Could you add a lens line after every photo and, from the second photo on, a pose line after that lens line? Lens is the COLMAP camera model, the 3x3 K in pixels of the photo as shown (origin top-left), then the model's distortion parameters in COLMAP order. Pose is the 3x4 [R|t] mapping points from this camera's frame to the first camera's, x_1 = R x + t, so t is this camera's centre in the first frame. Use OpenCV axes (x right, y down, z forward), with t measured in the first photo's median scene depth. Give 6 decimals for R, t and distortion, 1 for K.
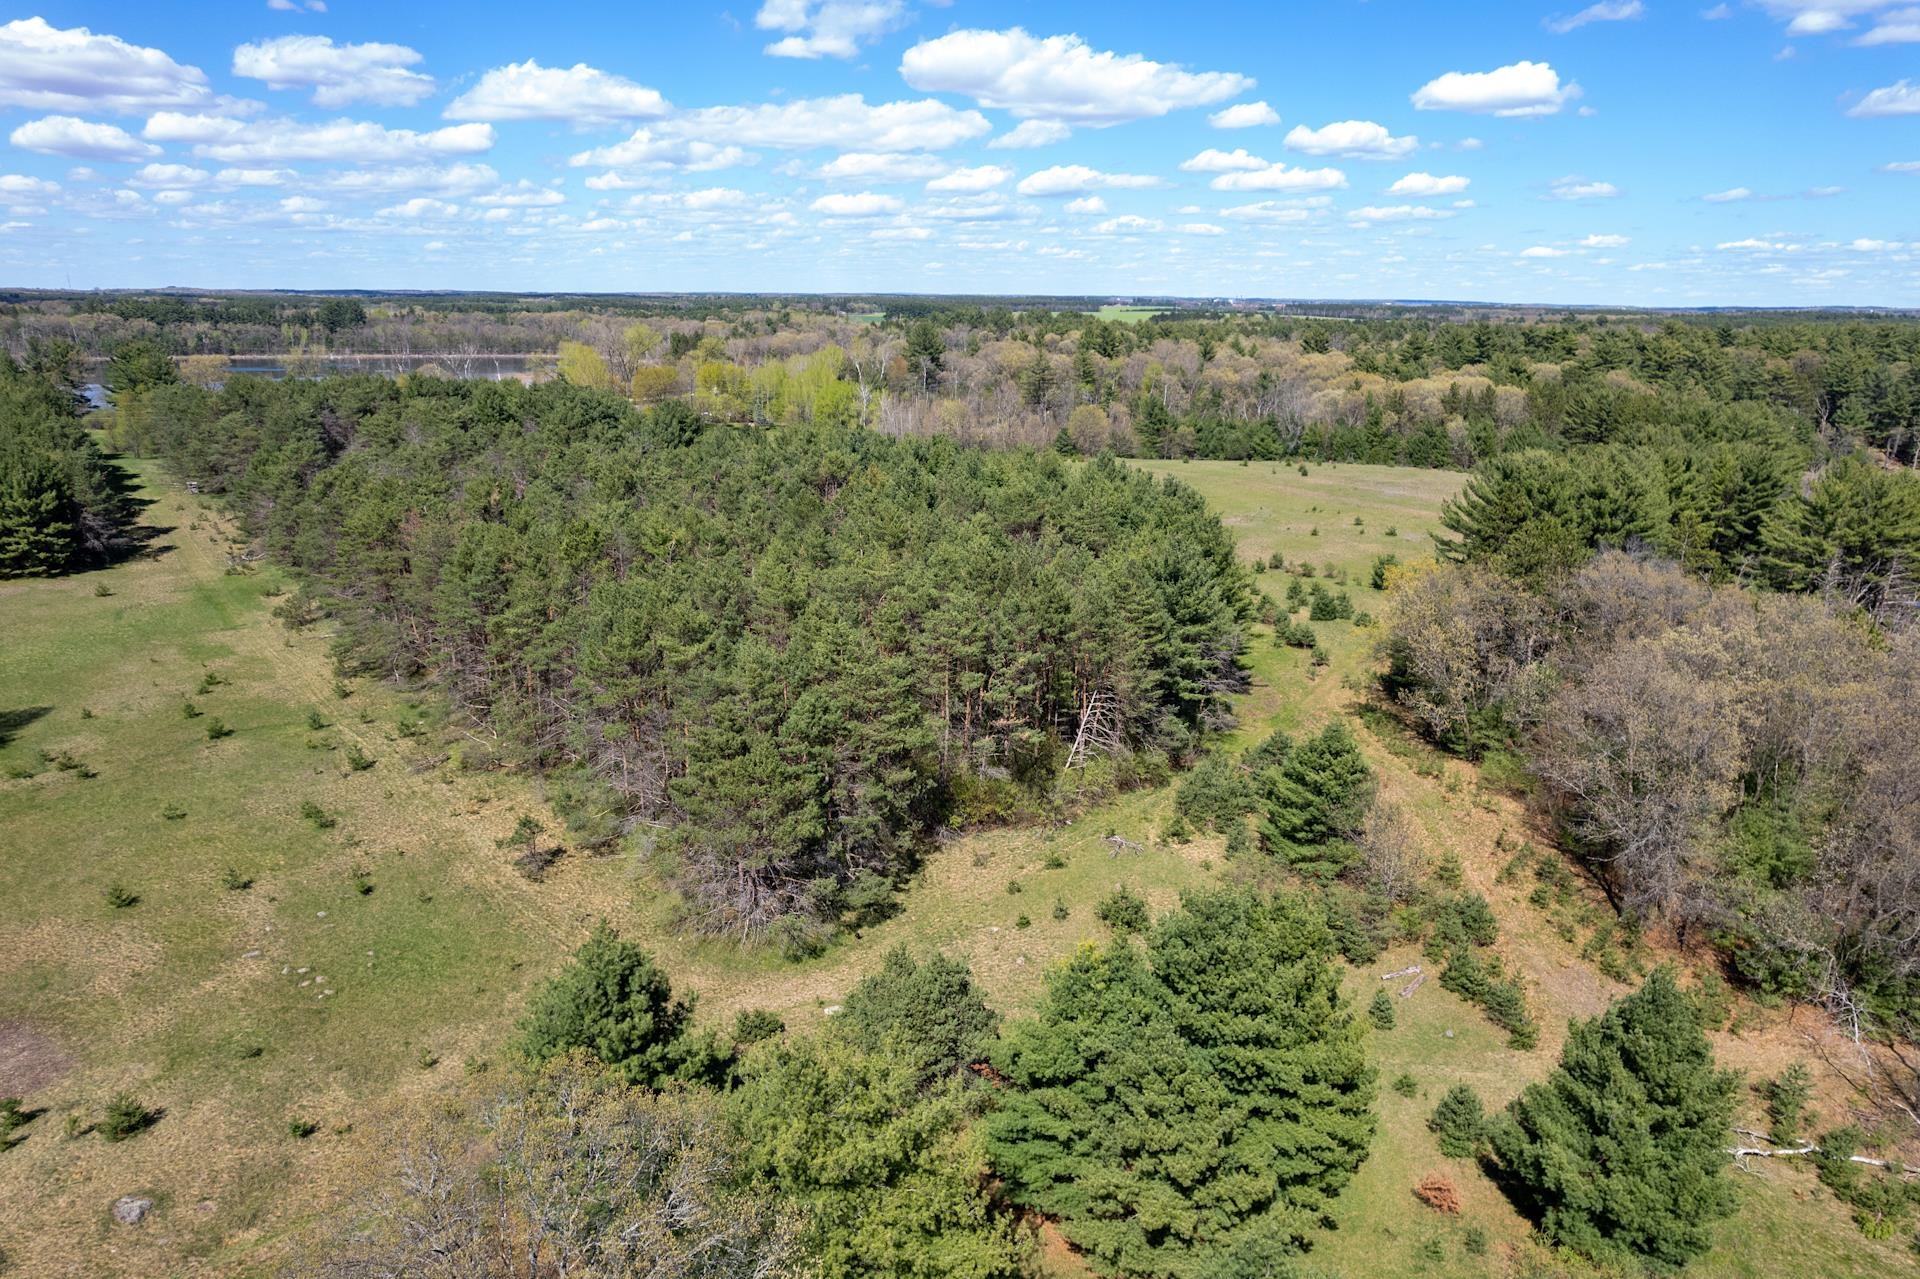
lens RADIAL K [[1218.6, 0, 964.3], [0, 1218.6, 648.8], [0, 0, 1]] dist [-0.093427, 0.083081]
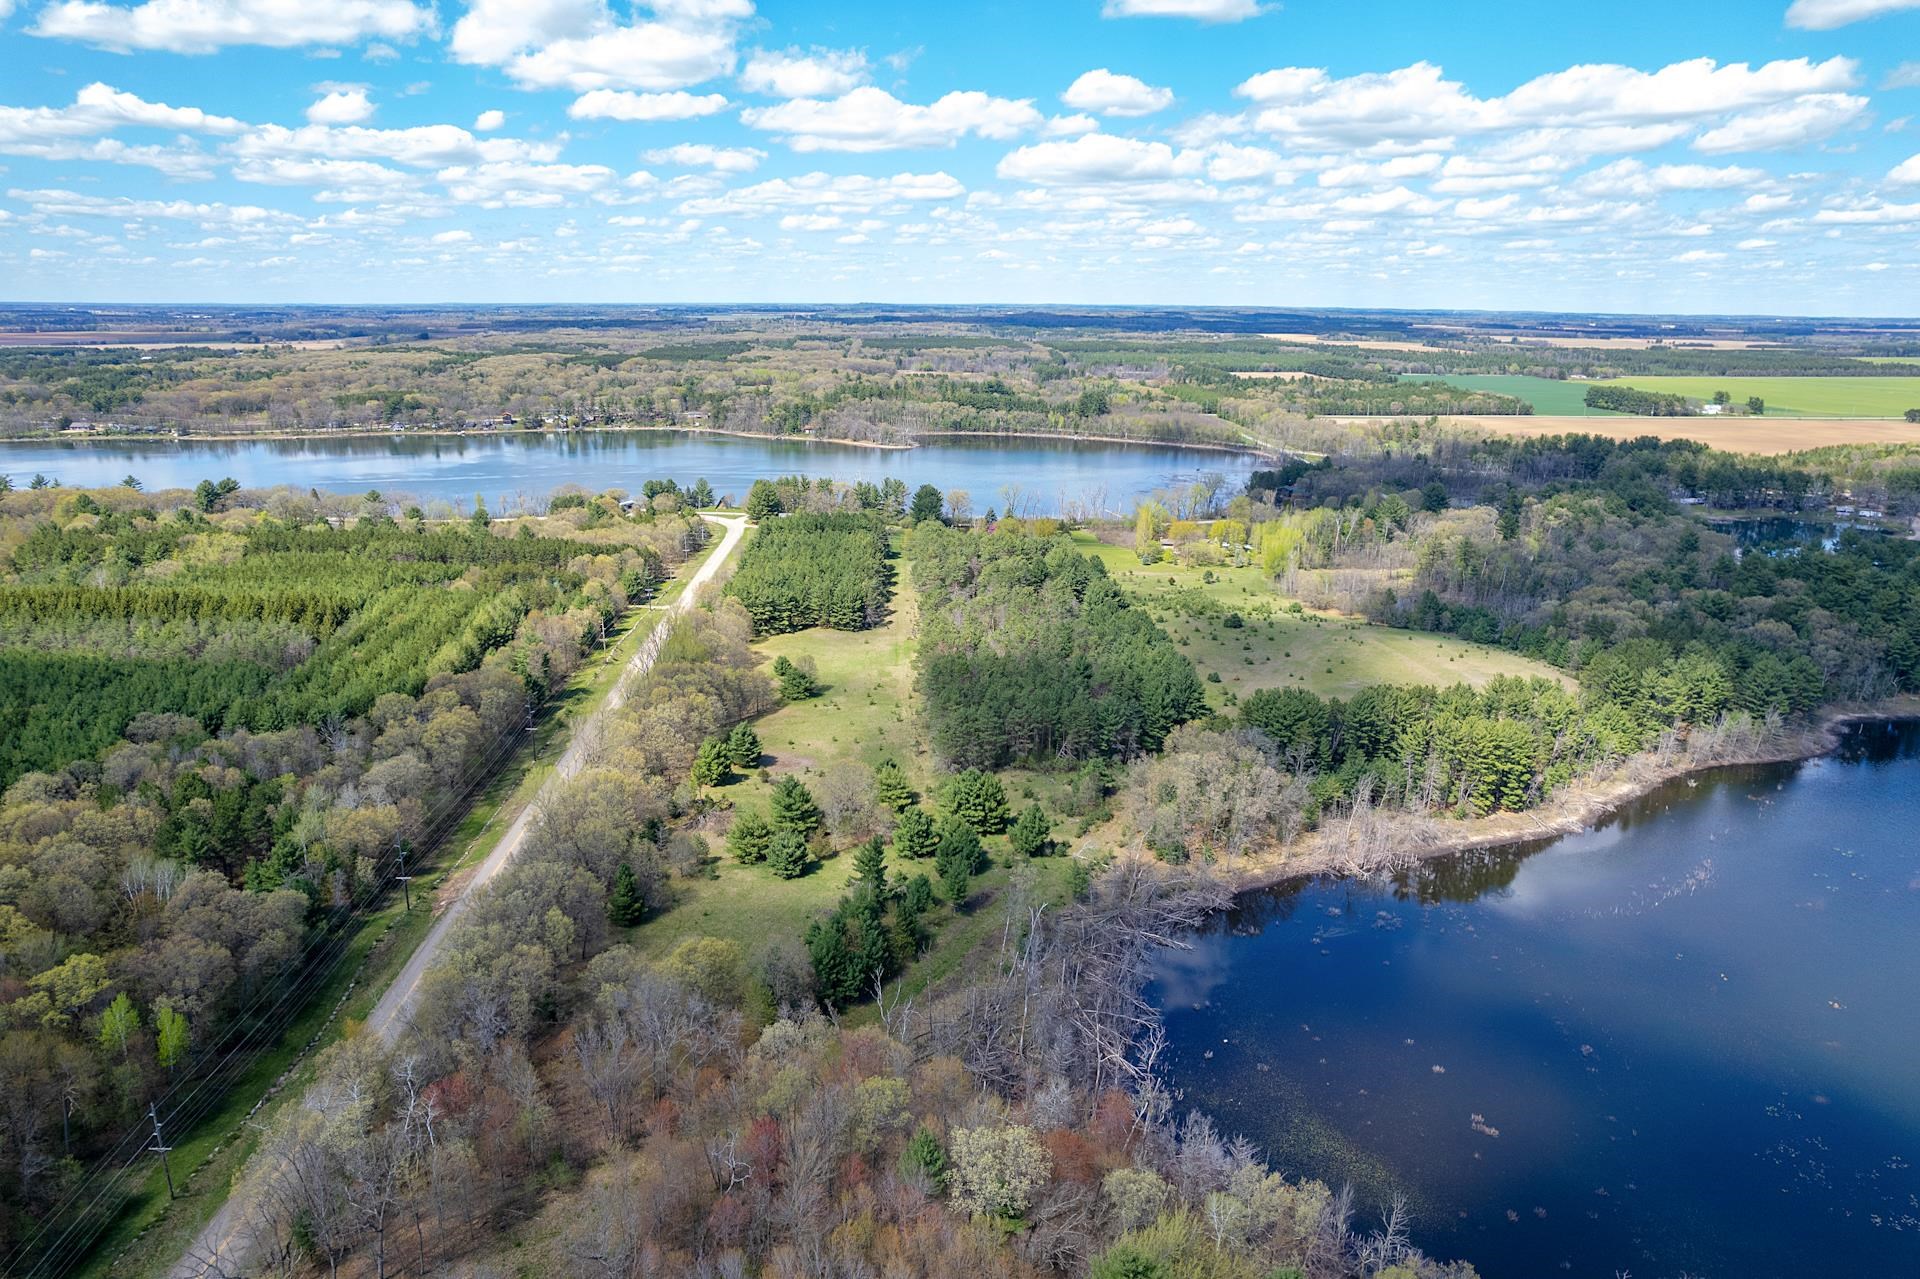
lens RADIAL K [[1218.6, 0, 964.3], [0, 1218.6, 648.8], [0, 0, 1]] dist [-0.093427, 0.083081]
pose [[0.809258, 0.154400, -0.566800, 1.277149], [-0.159700, 0.986328, 0.040668, -0.222149], [0.565329, 0.057607, 0.822851, -1.435849]]
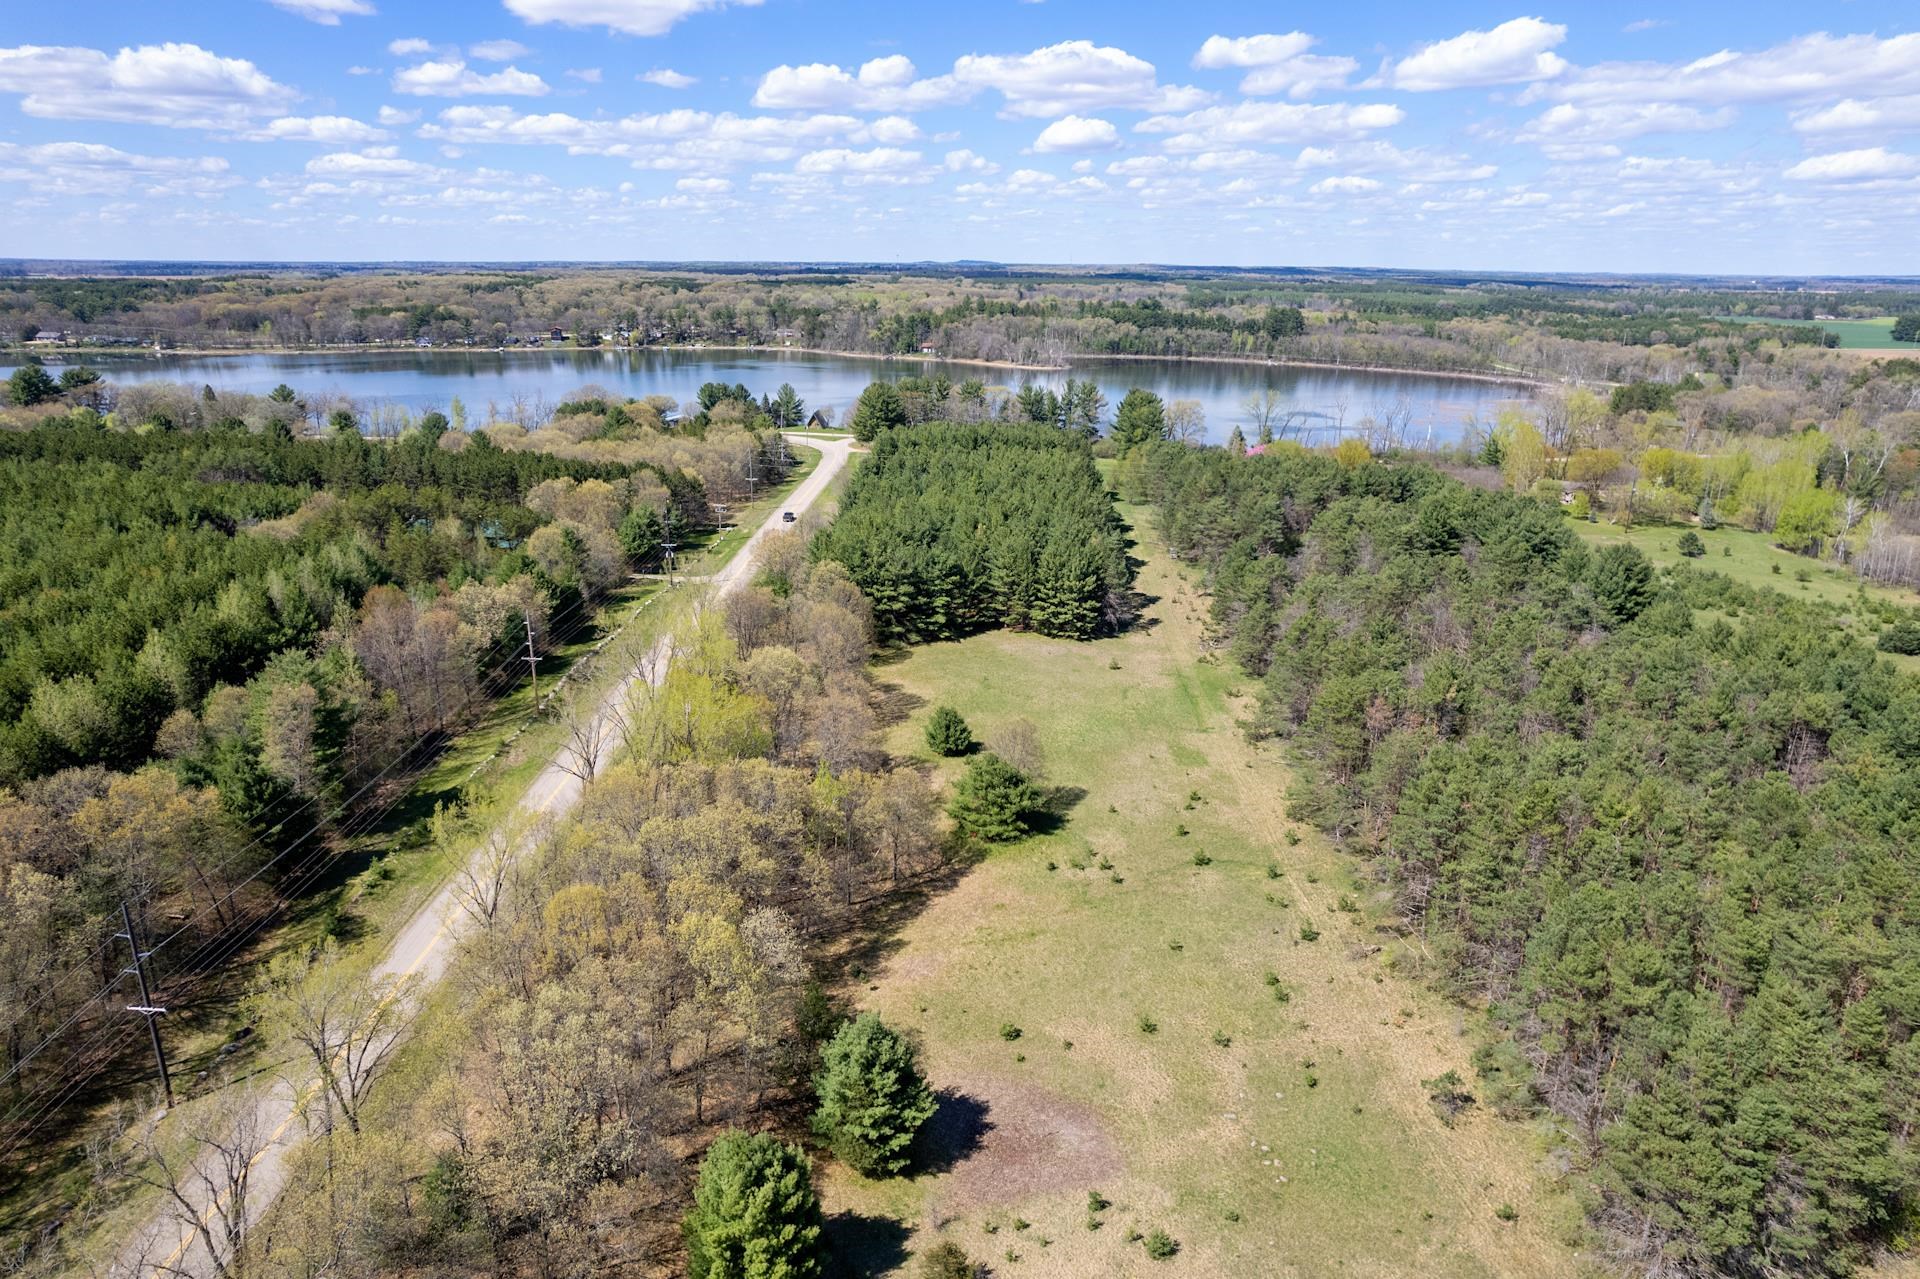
lens RADIAL K [[1218.6, 0, 964.3], [0, 1218.6, 648.8], [0, 0, 1]] dist [-0.093427, 0.083081]
pose [[0.760984, 0.191143, -0.619974, -0.051895], [-0.179264, 0.980360, 0.082215, -0.175735], [0.623512, 0.048575, 0.780303, -0.146226]]
